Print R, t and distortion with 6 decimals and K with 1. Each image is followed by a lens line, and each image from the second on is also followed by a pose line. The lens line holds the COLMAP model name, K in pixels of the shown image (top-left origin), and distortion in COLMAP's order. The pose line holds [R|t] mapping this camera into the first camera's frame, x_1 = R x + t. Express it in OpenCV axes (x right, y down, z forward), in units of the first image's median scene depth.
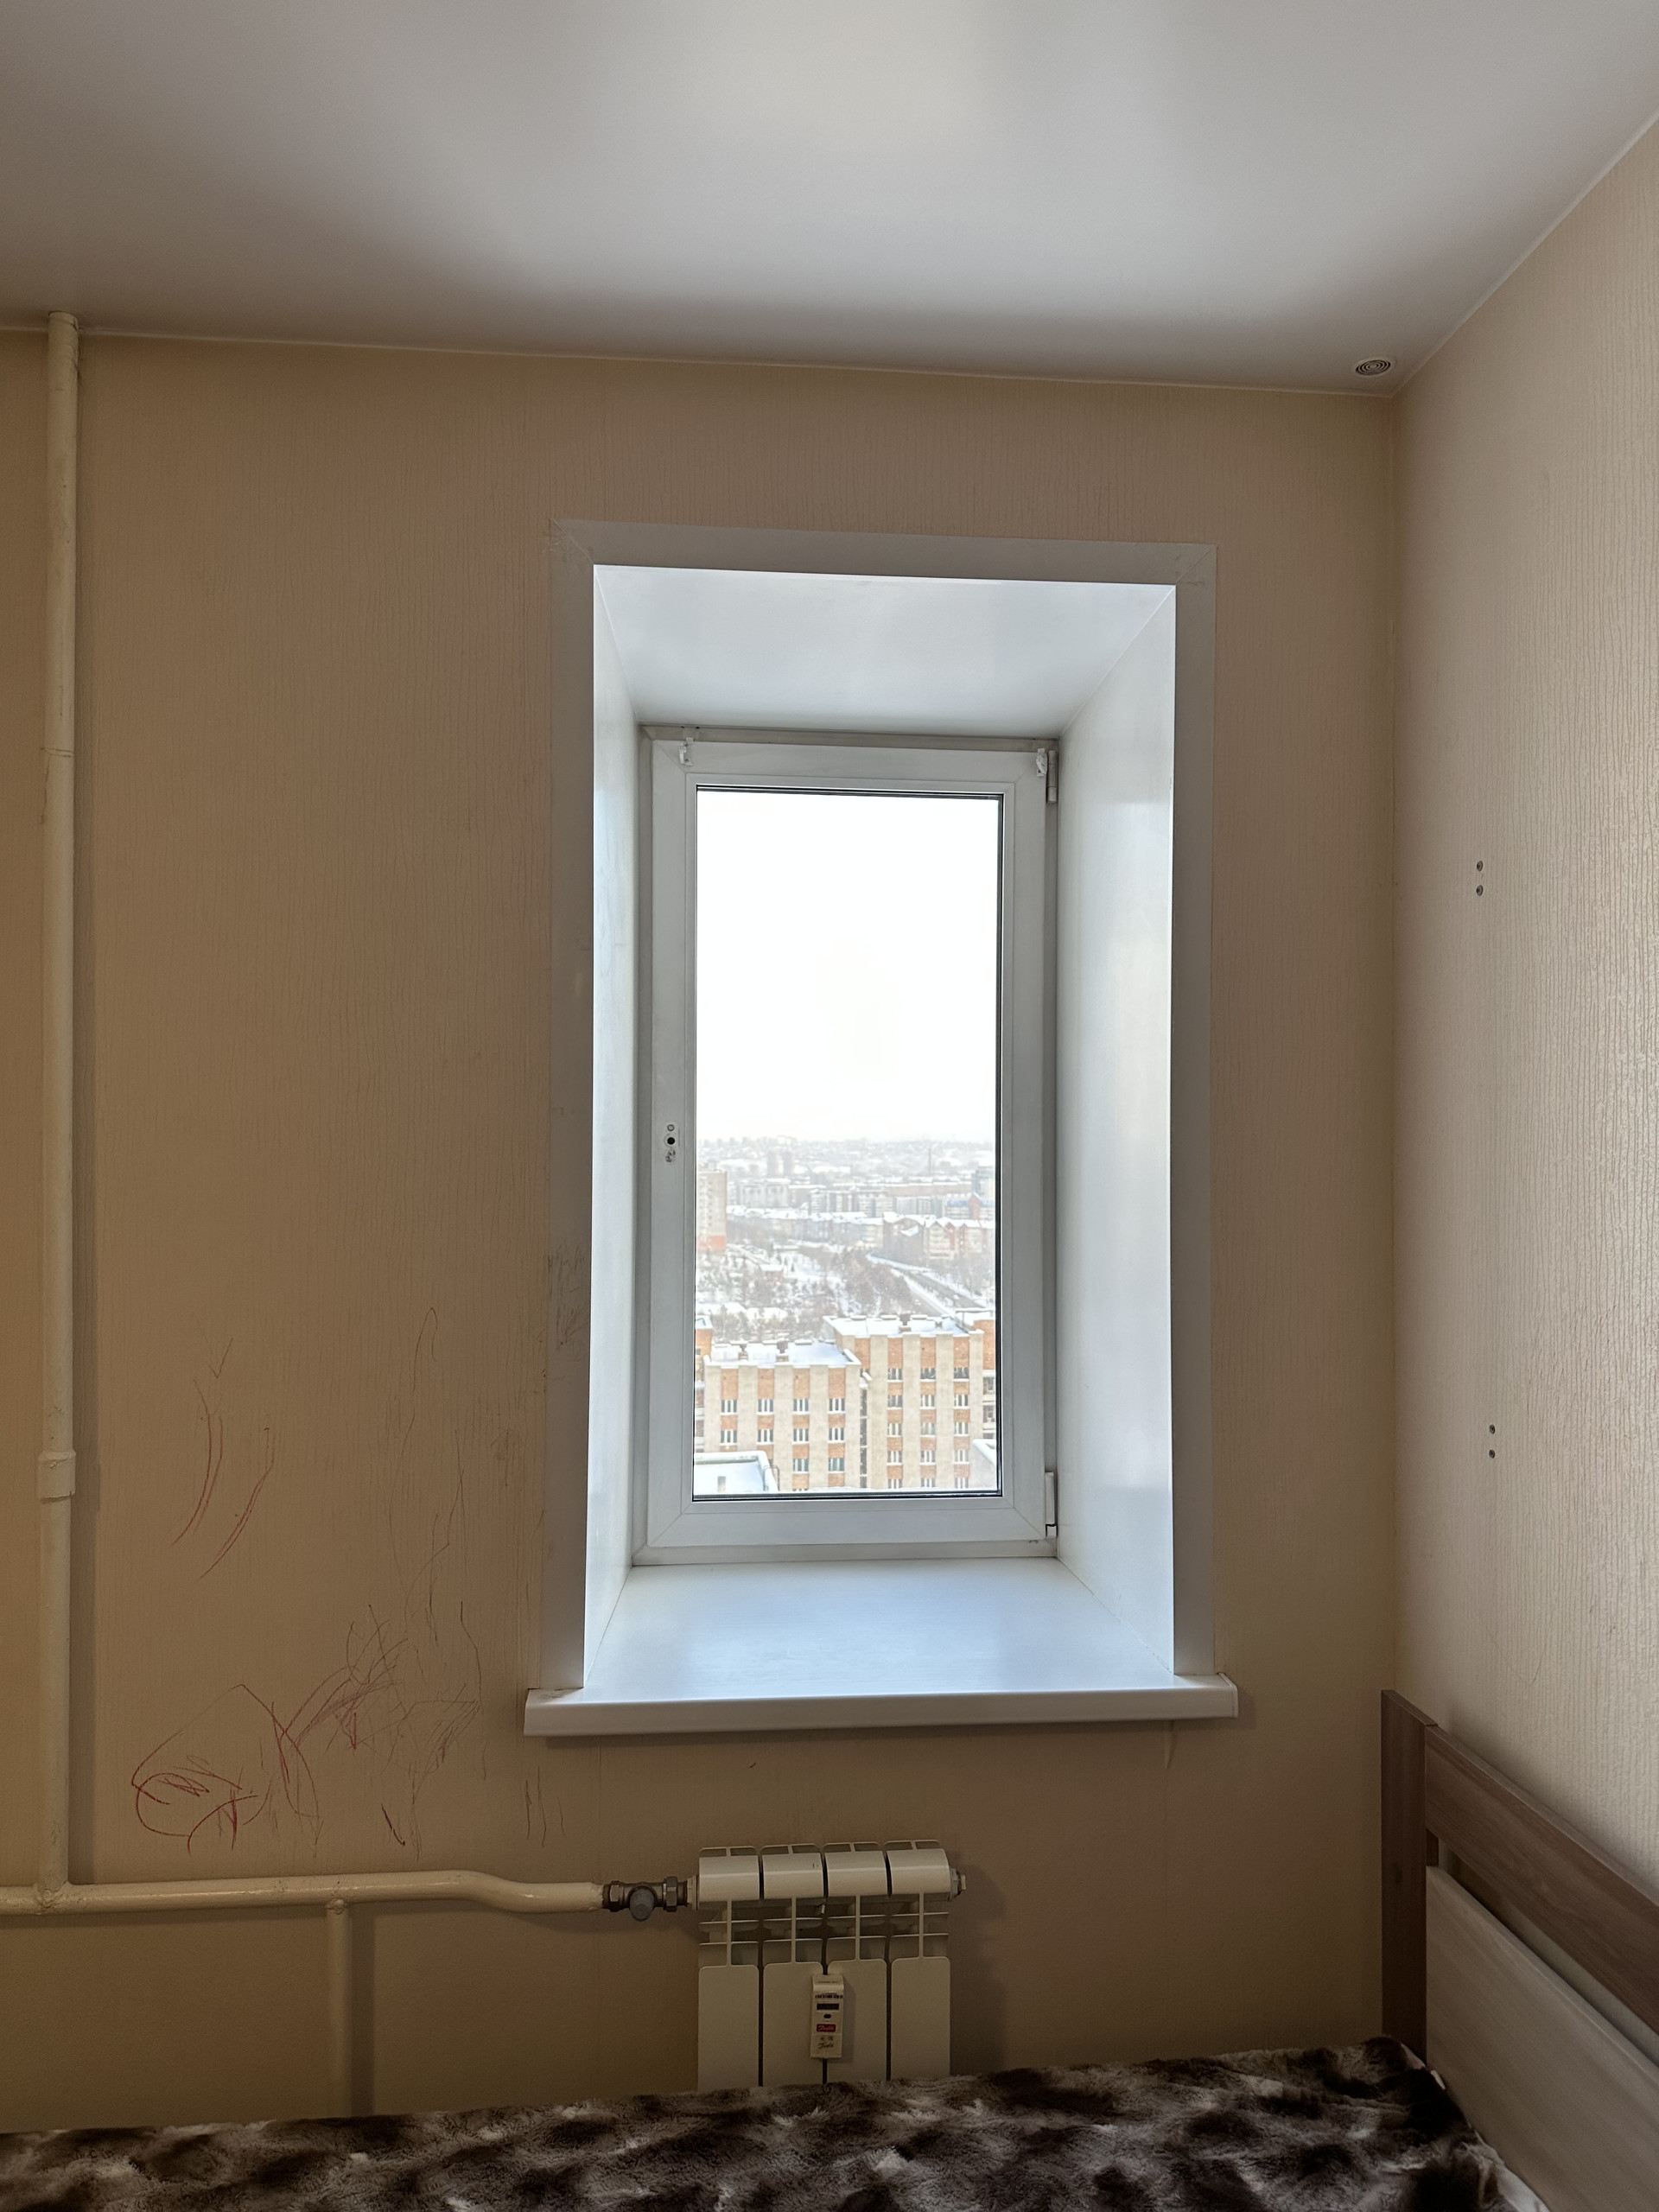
lens RADIAL K [[1551.7, 0, 828.6], [0, 1551.7, 1123.6], [0, 0, 1]] dist [0.059172, -0.071532]
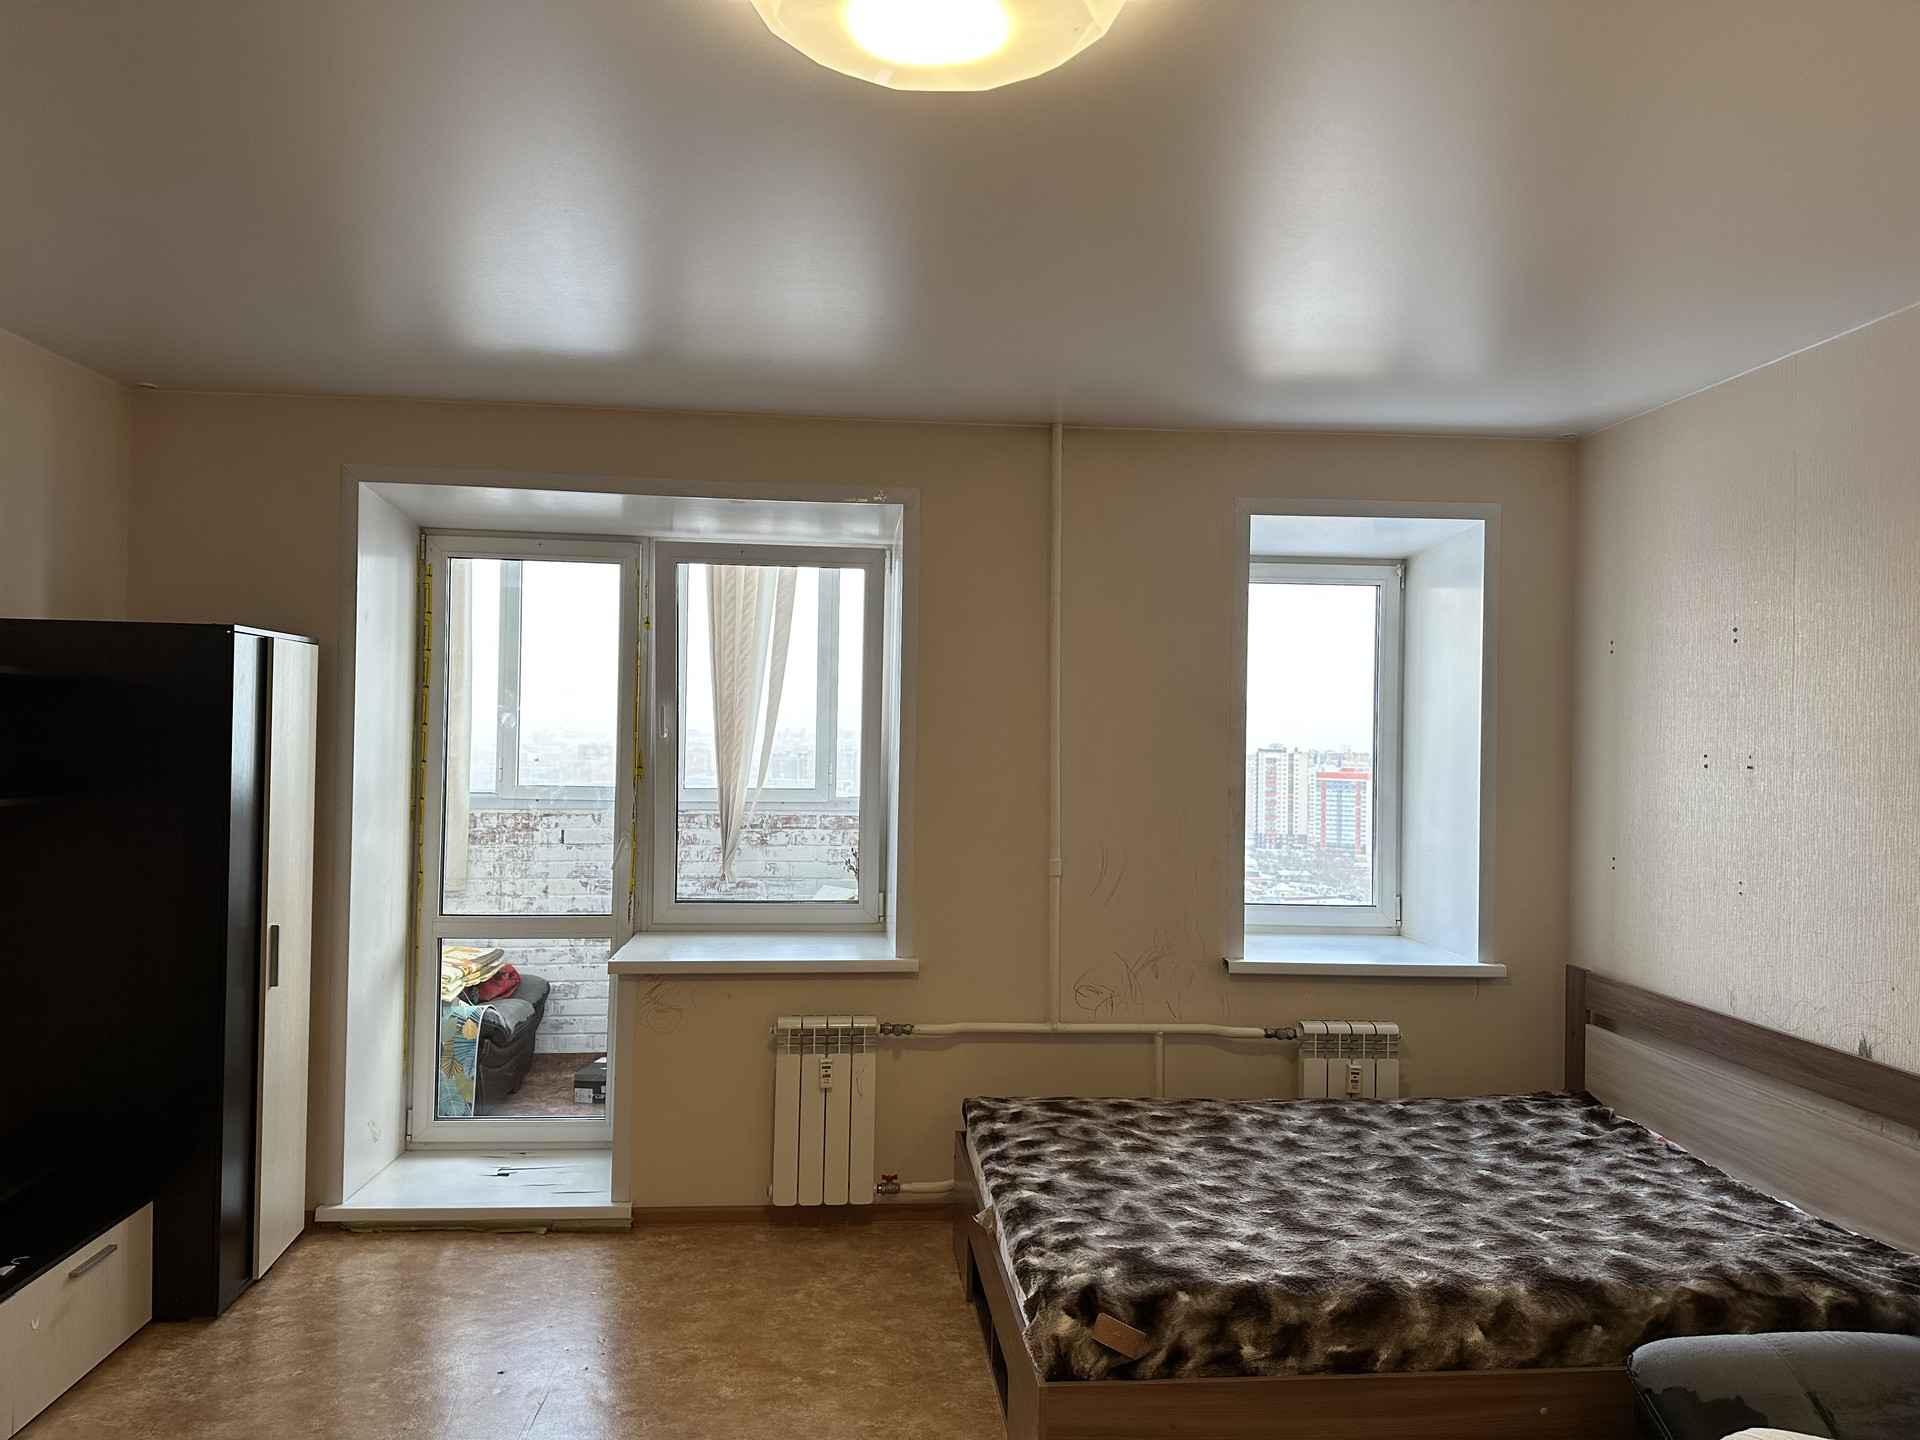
lens RADIAL K [[1346.9, 0, 955.3], [0, 1346.9, 718.8], [0, 0, 1]] dist [0.059172, -0.071532]
pose [[0.999832, 0.013309, -0.012630, -0.610480], [-0.013309, 0.999911, 0.000108, -0.022437], [0.012630, 0.000060, 0.999920, -1.206730]]
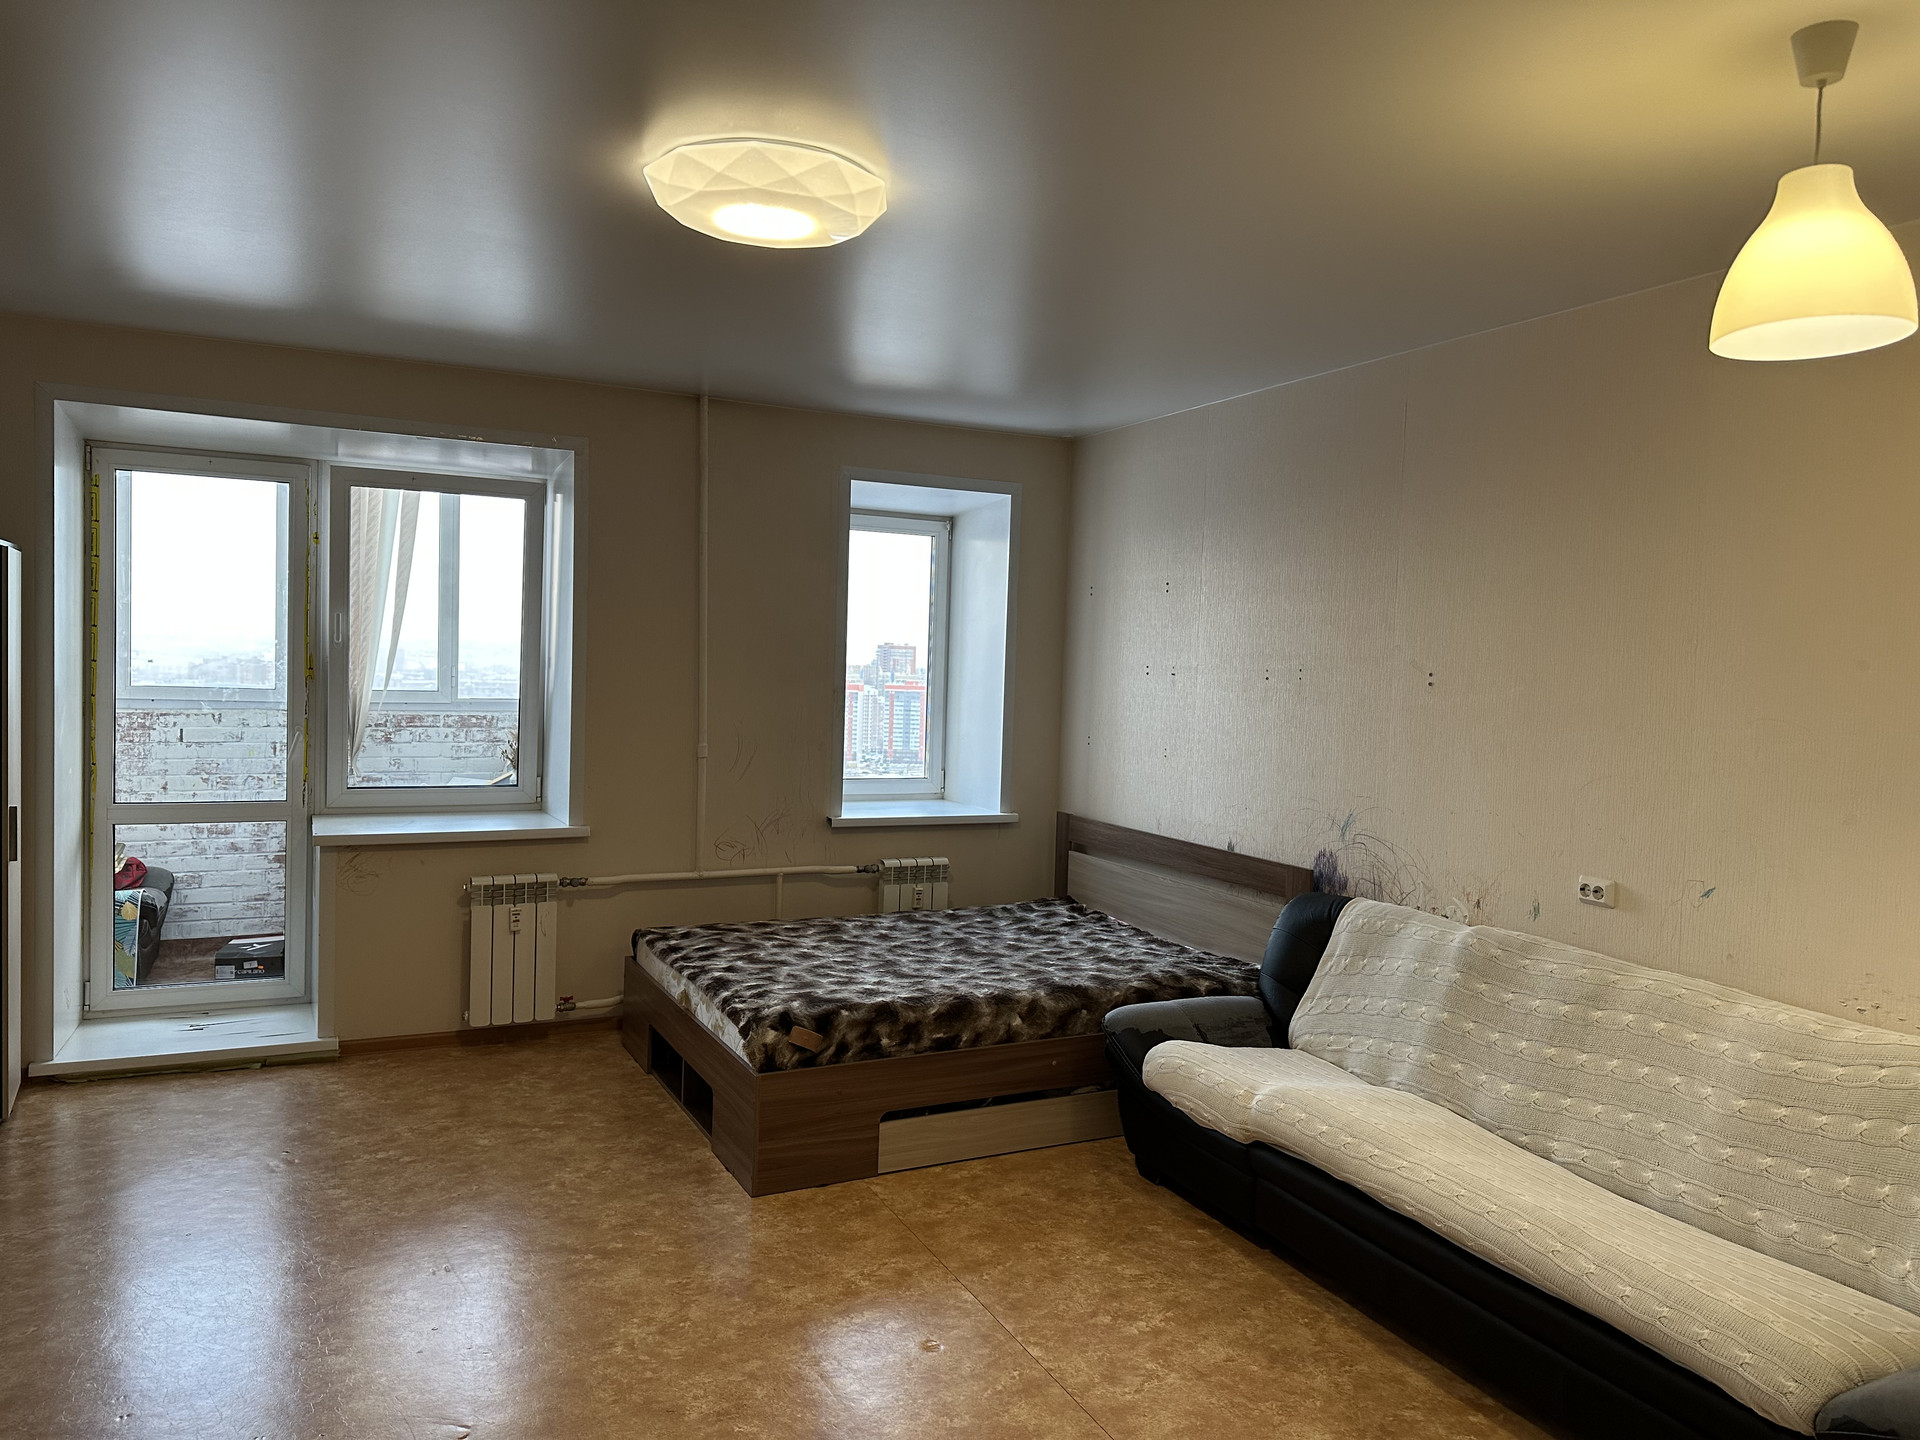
lens RADIAL K [[1325.2, 0, 960.0], [0, 1325.2, 720.0], [0, 0, 1]] dist [0.123541, -0.180194]
pose [[0.935771, 0.009097, 0.352490, -0.942091], [-0.031377, 0.997850, 0.057544, -0.020656], [-0.351209, -0.064908, 0.934045, -1.775117]]
